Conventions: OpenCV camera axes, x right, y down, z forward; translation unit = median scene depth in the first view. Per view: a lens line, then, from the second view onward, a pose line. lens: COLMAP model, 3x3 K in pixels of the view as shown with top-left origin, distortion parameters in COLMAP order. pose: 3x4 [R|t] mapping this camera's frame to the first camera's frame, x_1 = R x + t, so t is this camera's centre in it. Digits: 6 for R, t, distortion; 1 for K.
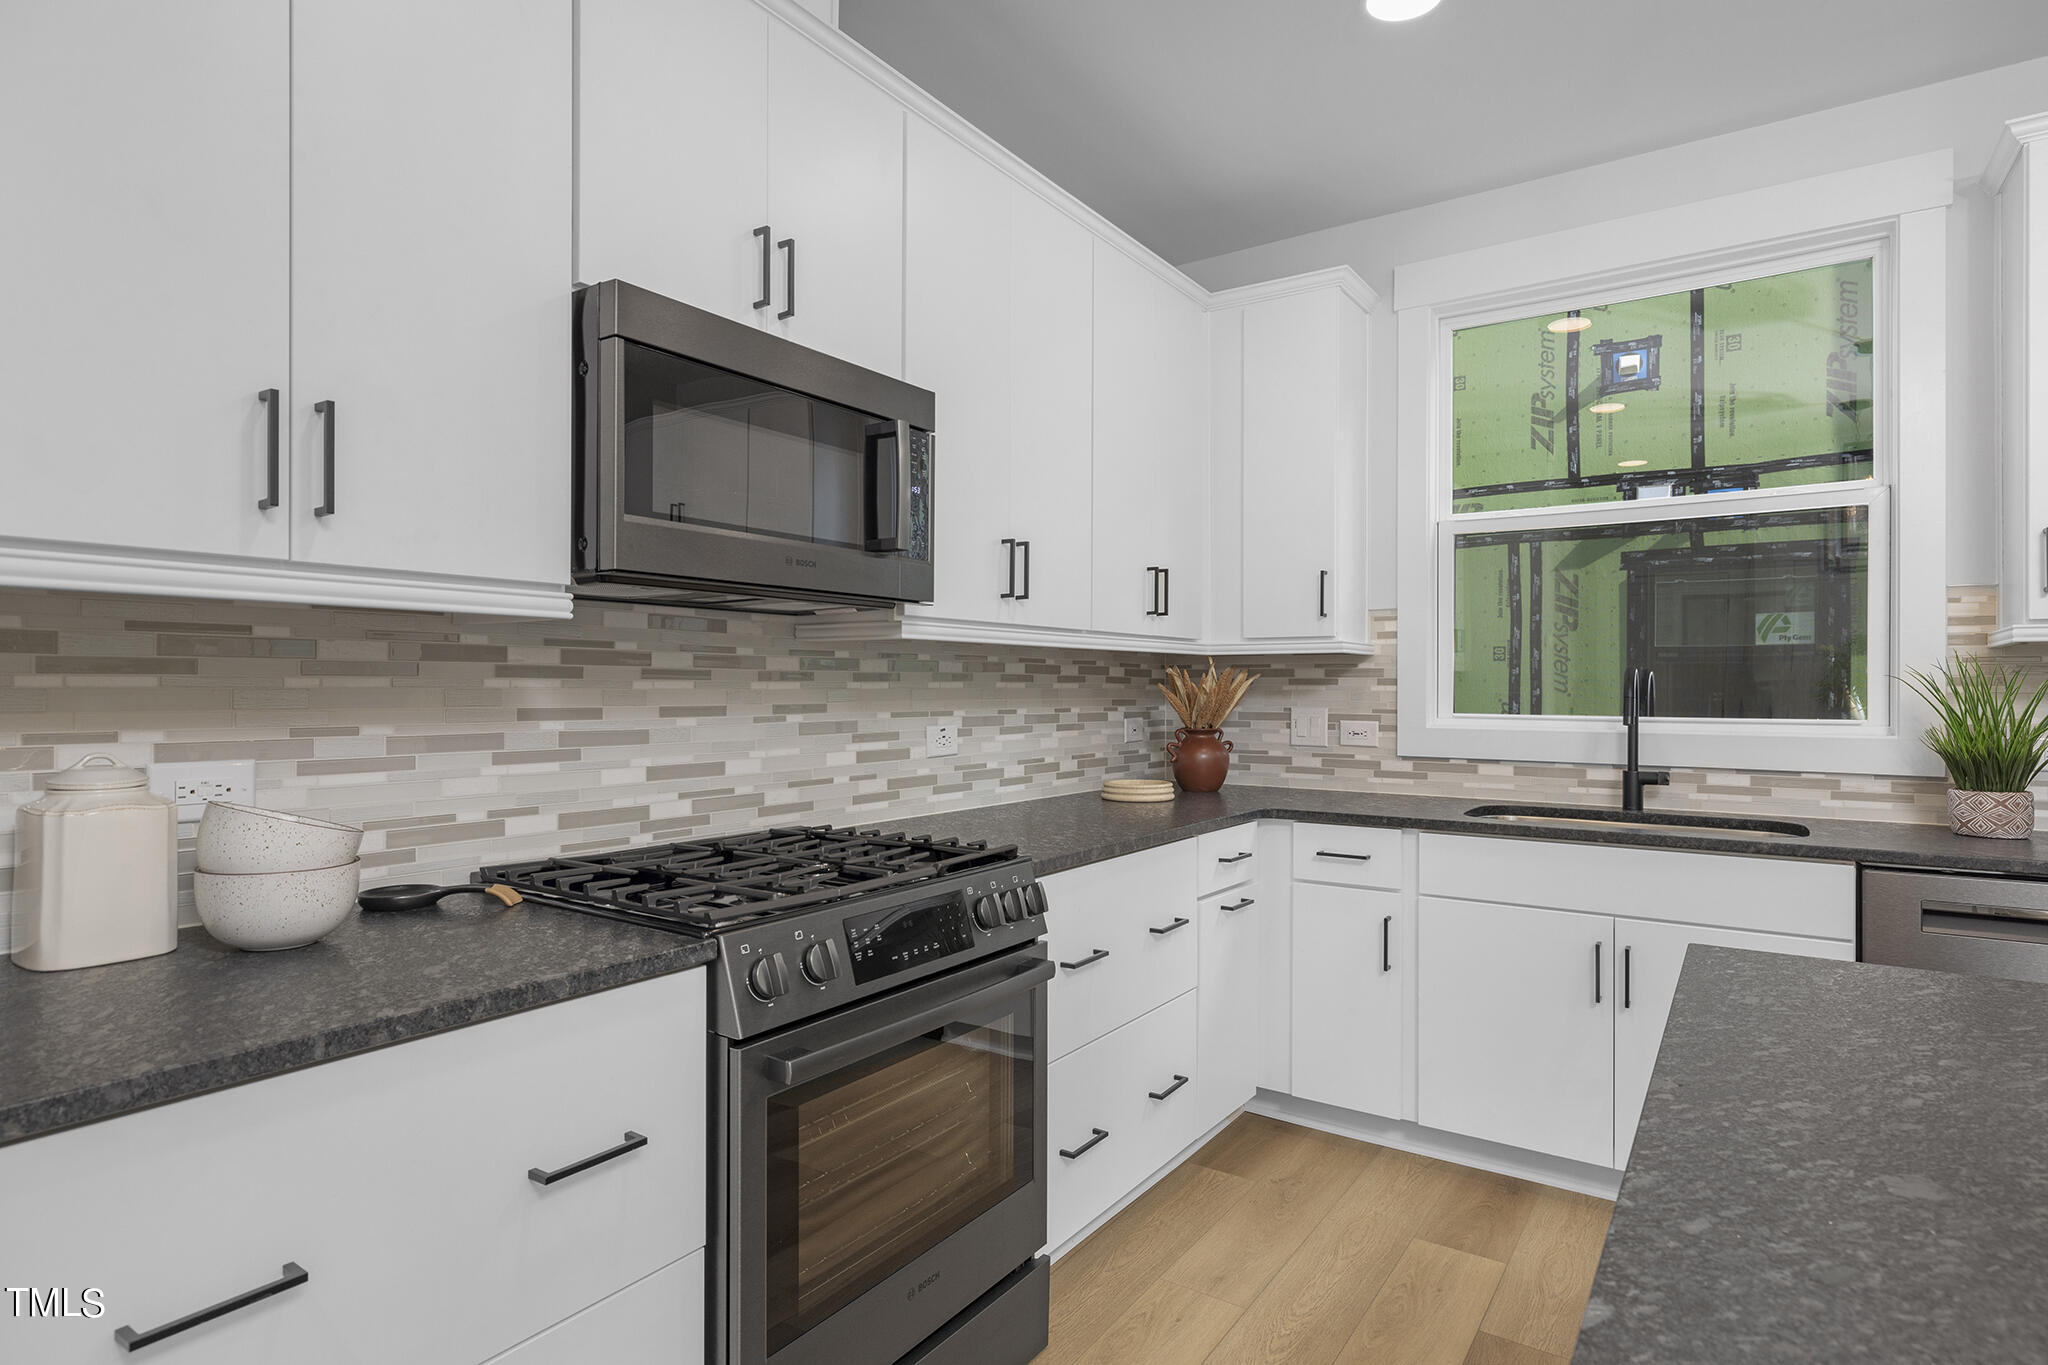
lens RADIAL K [[1099.5, 0, 1013.9], [0, 1099.5, 684.0], [0, 0, 1]] dist [-0.005185, 0.004136]
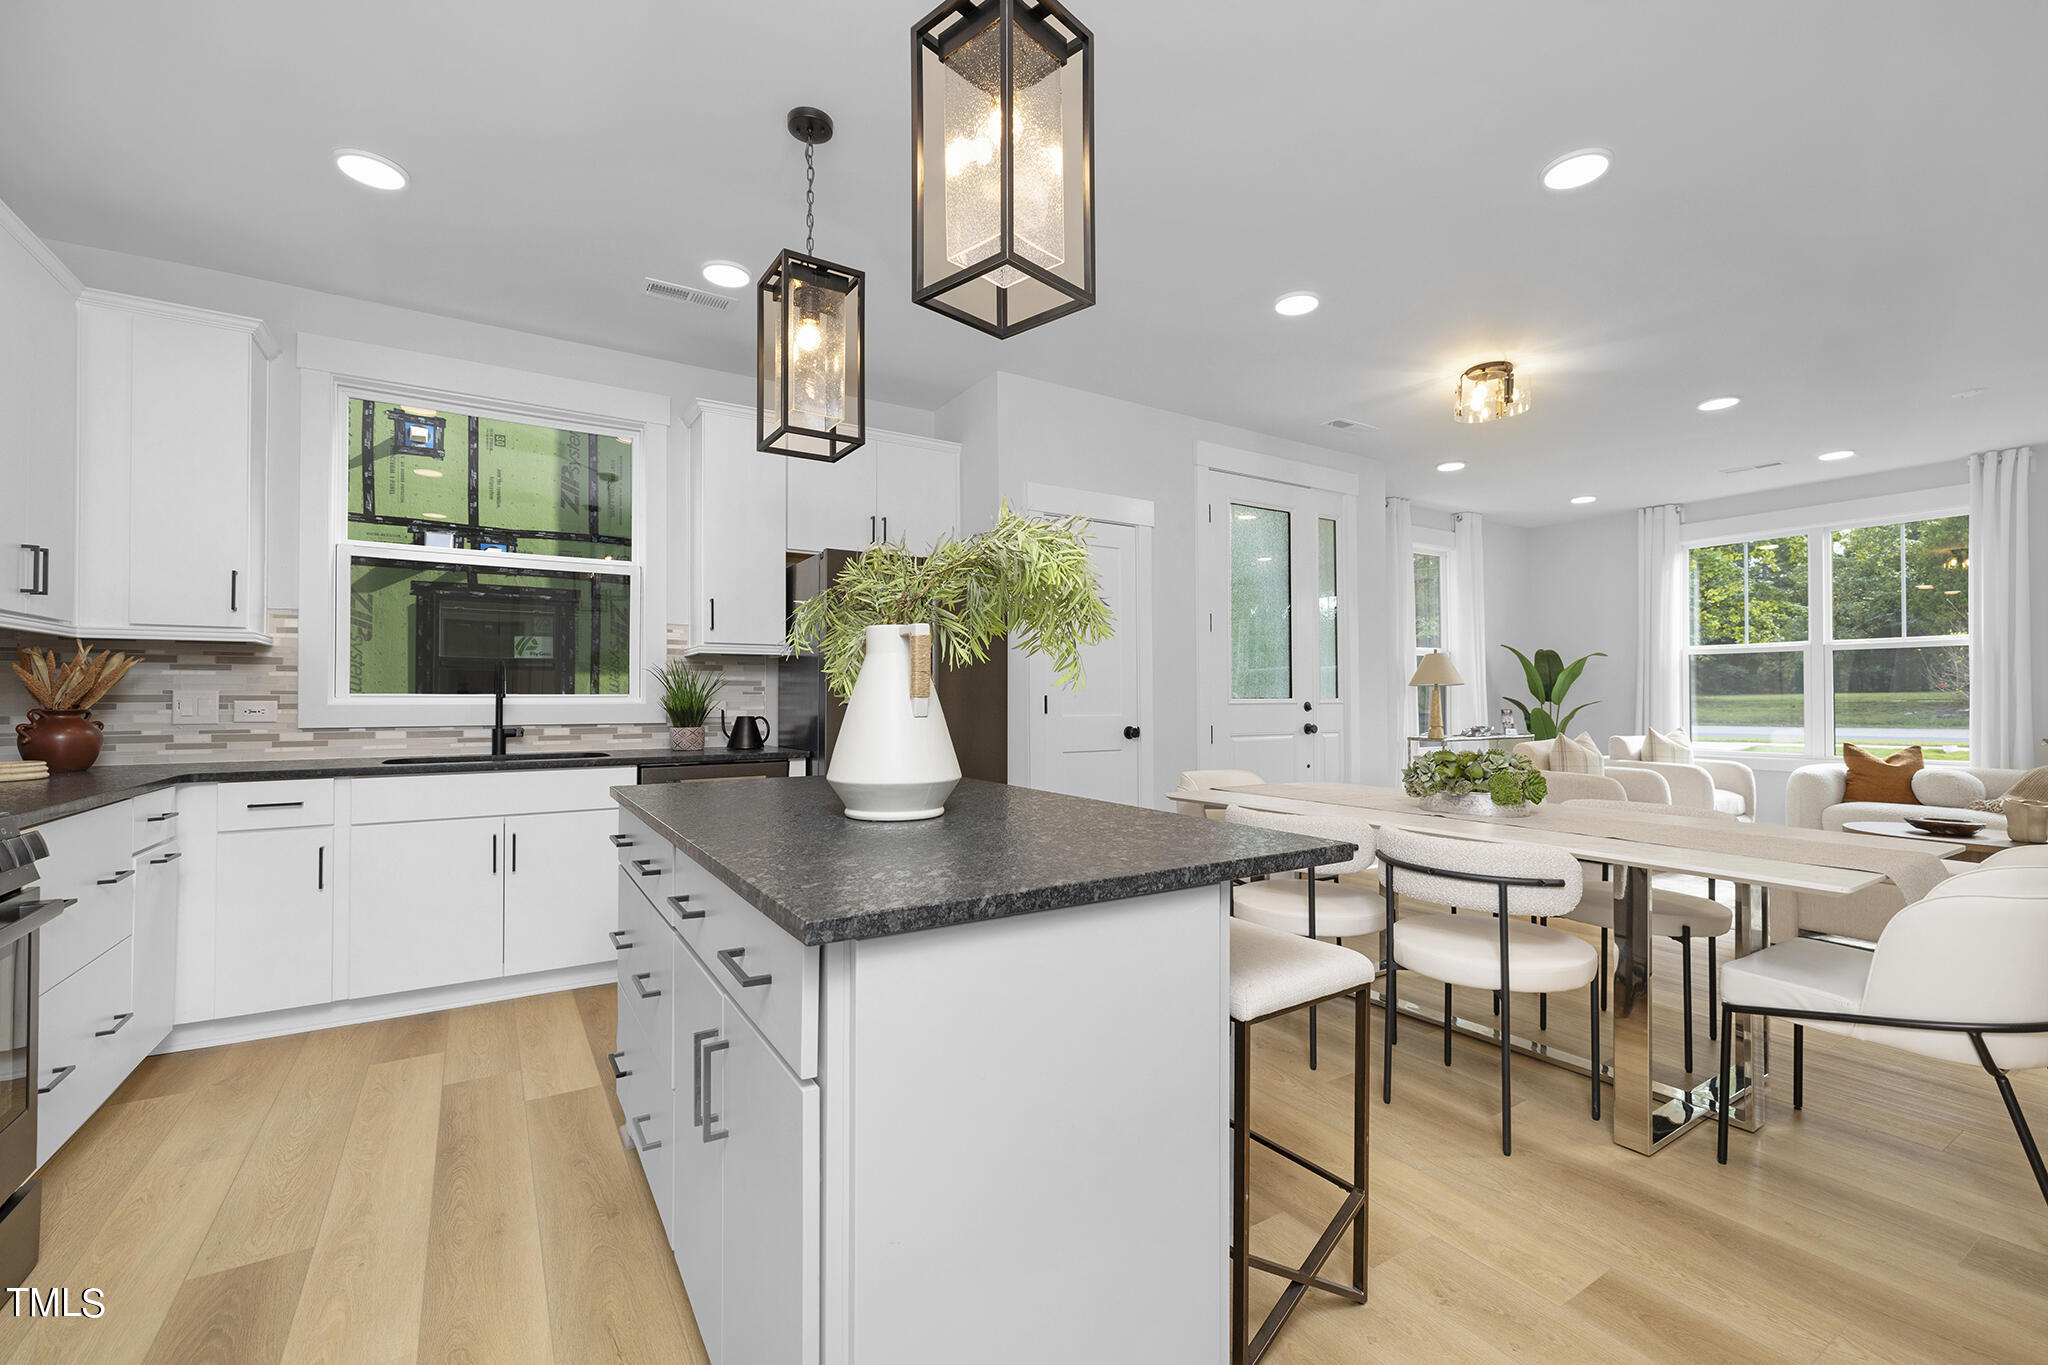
lens RADIAL K [[847.5, 0, 1026.1], [0, 847.5, 689.7], [0, 0, 1]] dist [0.012354, -0.000253]
pose [[0.397937, 0.003542, 0.917406, -0.207196], [-0.001498, 0.999994, -0.003211, 0.023755], [-0.917411, -0.000097, 0.397940, -0.130908]]
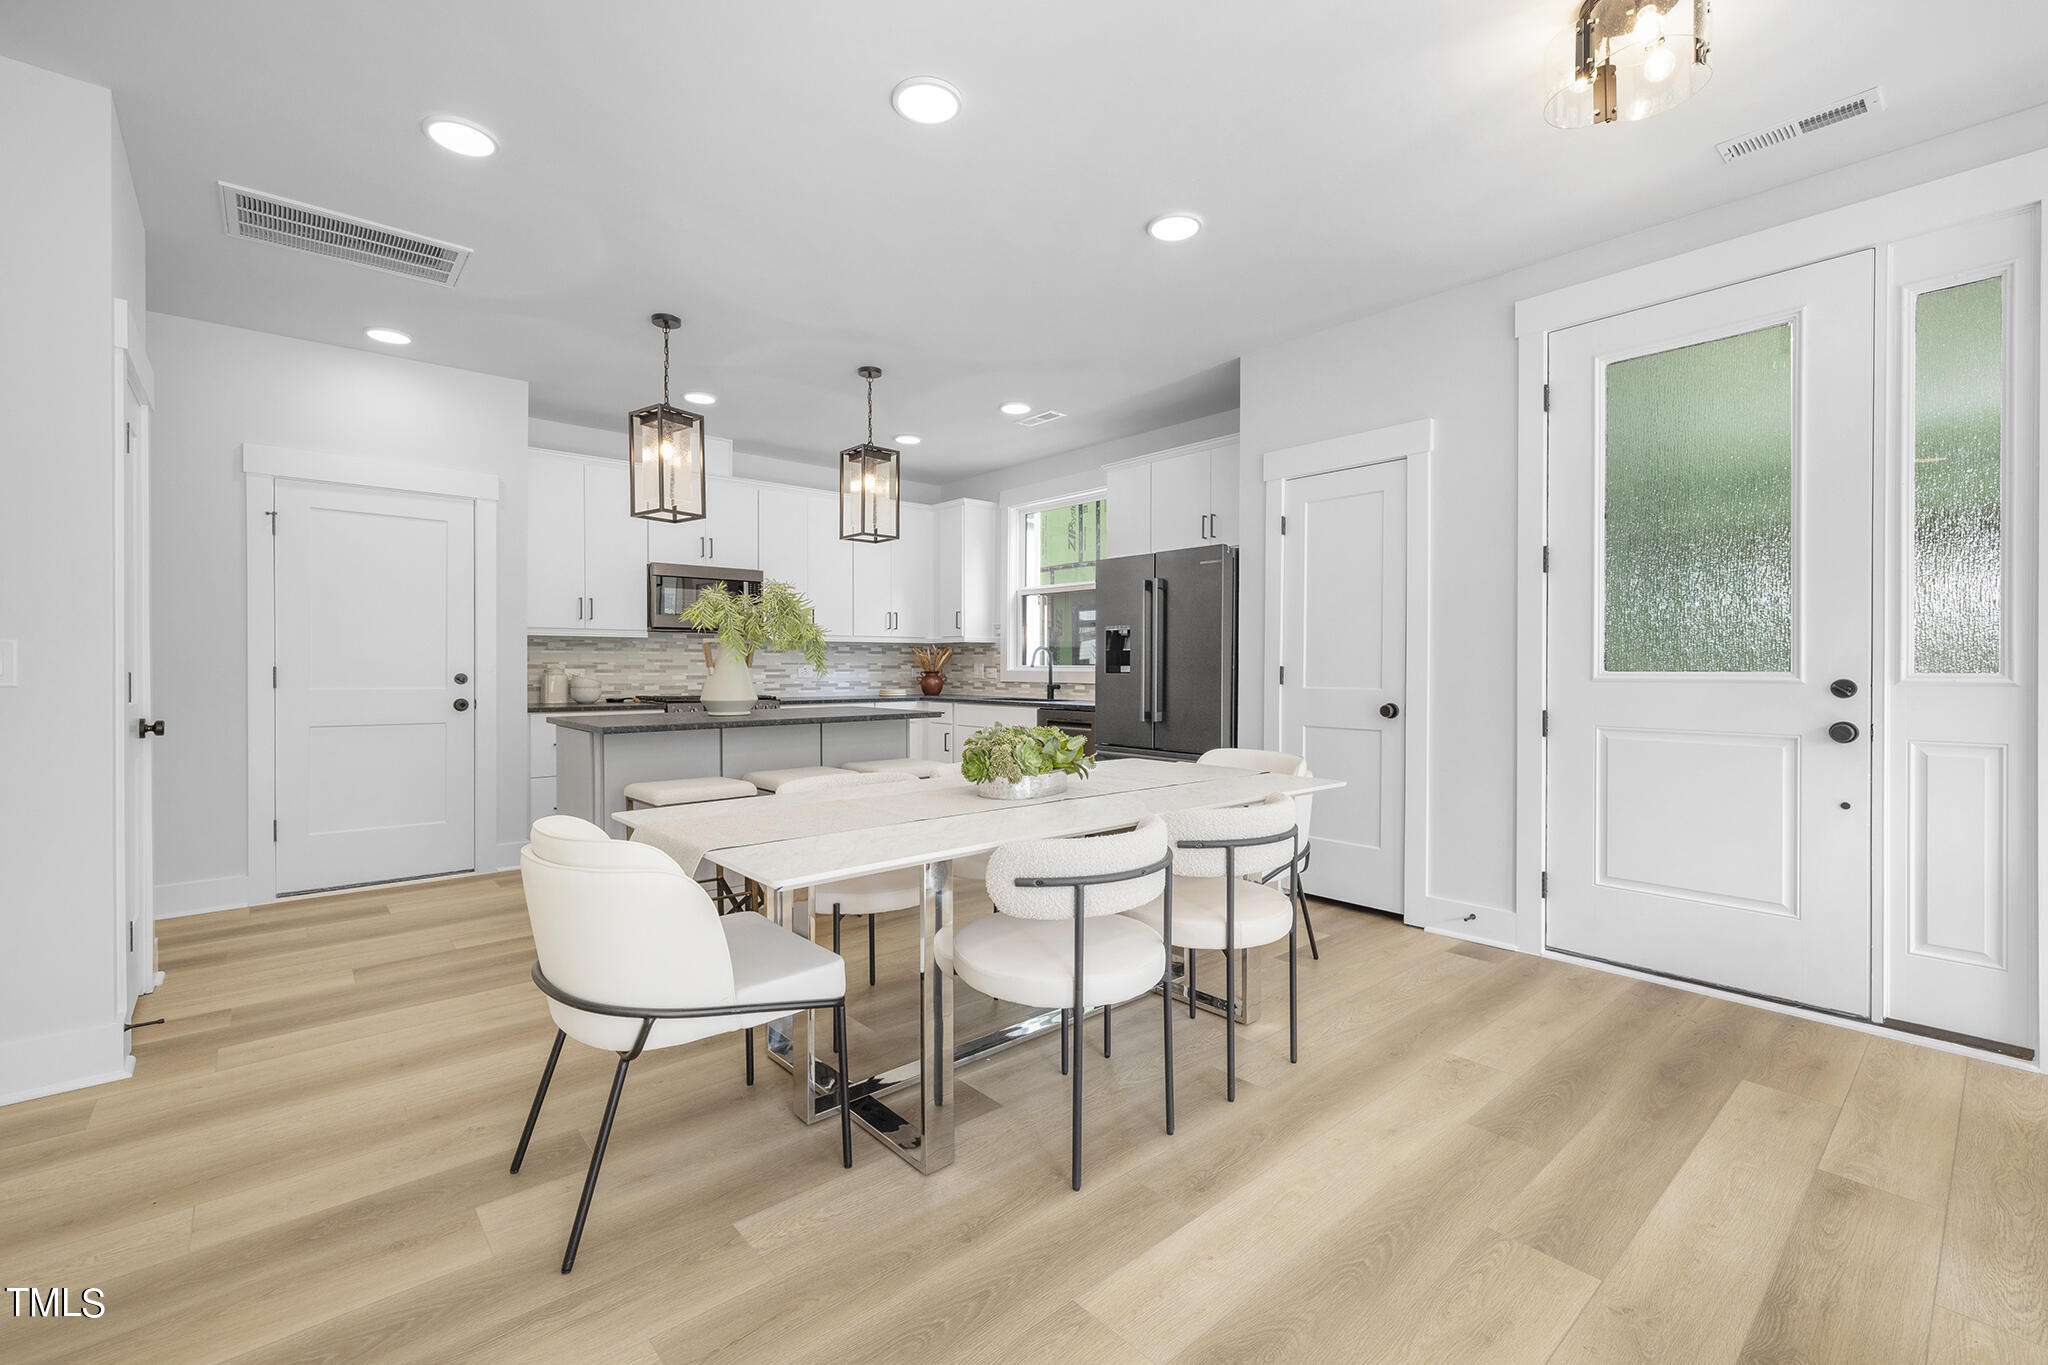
lens RADIAL K [[847.5, 0, 1037.2], [0, 847.5, 684.7], [0, 0, 1]] dist [0.012354, -0.000253]
pose [[0.966975, 0.001538, -0.254865, 0.955924], [0.004853, 0.999689, 0.024449, 0.024948], [0.254823, -0.024879, 0.966668, -0.924769]]
